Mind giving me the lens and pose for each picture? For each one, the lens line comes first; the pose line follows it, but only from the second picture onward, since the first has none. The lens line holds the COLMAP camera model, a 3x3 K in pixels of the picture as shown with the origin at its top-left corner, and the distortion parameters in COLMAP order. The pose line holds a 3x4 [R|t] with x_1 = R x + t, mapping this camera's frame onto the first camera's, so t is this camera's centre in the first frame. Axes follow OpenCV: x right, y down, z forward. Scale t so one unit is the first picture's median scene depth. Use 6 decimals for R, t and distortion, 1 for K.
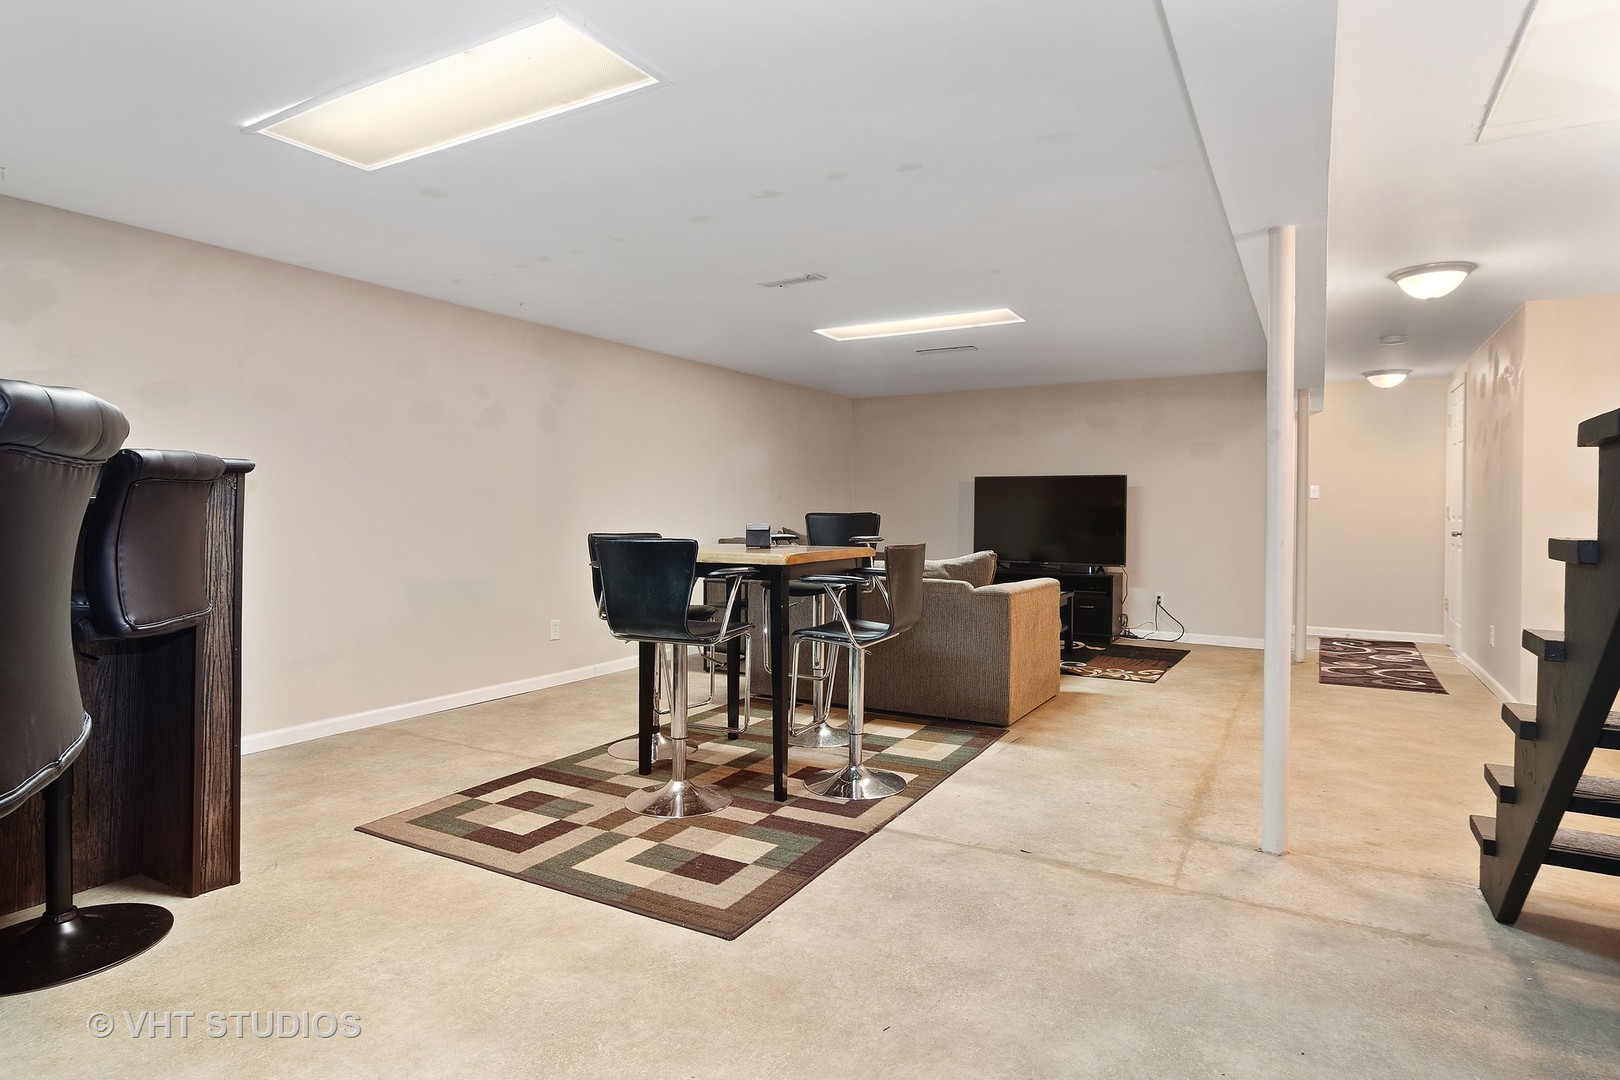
lens RADIAL K [[874.0, 0, 802.1], [0, 874.0, 529.8], [0, 0, 1]] dist [-0.002599, 0.000909]
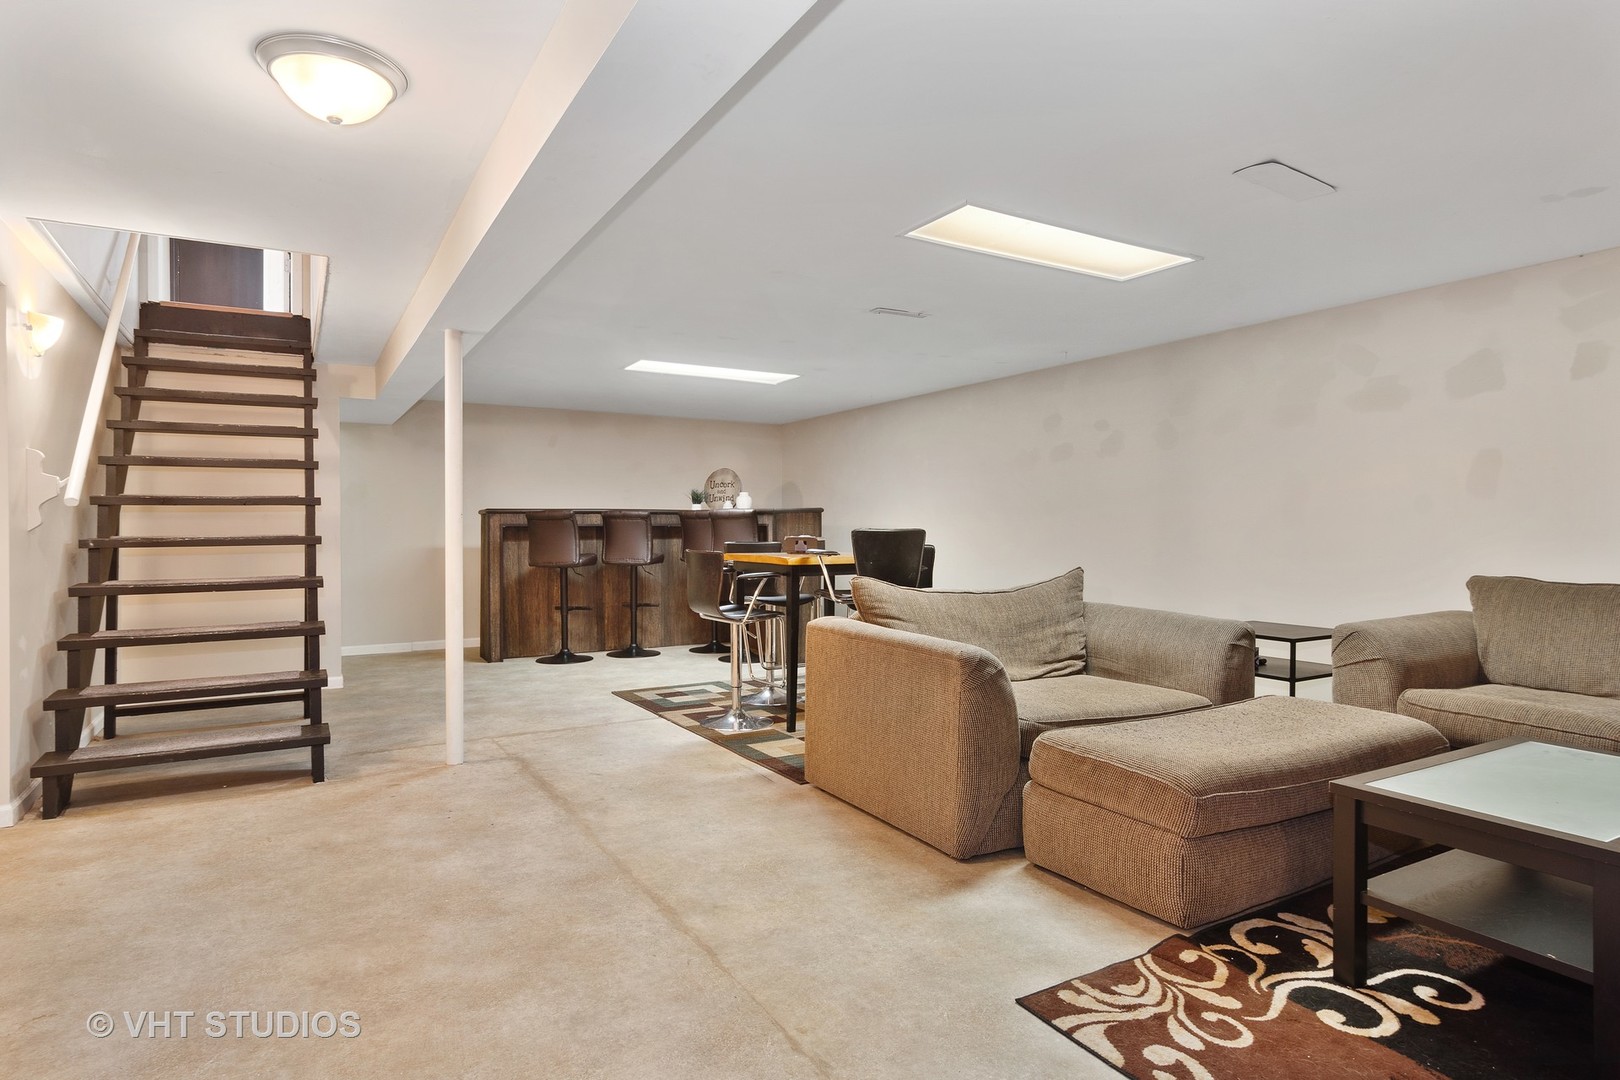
lens RADIAL K [[874.0, 0, 802.1], [0, 874.0, 529.8], [0, 0, 1]] dist [-0.002599, 0.000909]
pose [[-0.486936, -0.002014, -0.873435, 1.239677], [-0.022433, 0.999696, 0.010201, -0.033172], [0.873149, 0.024561, -0.486834, 1.787399]]
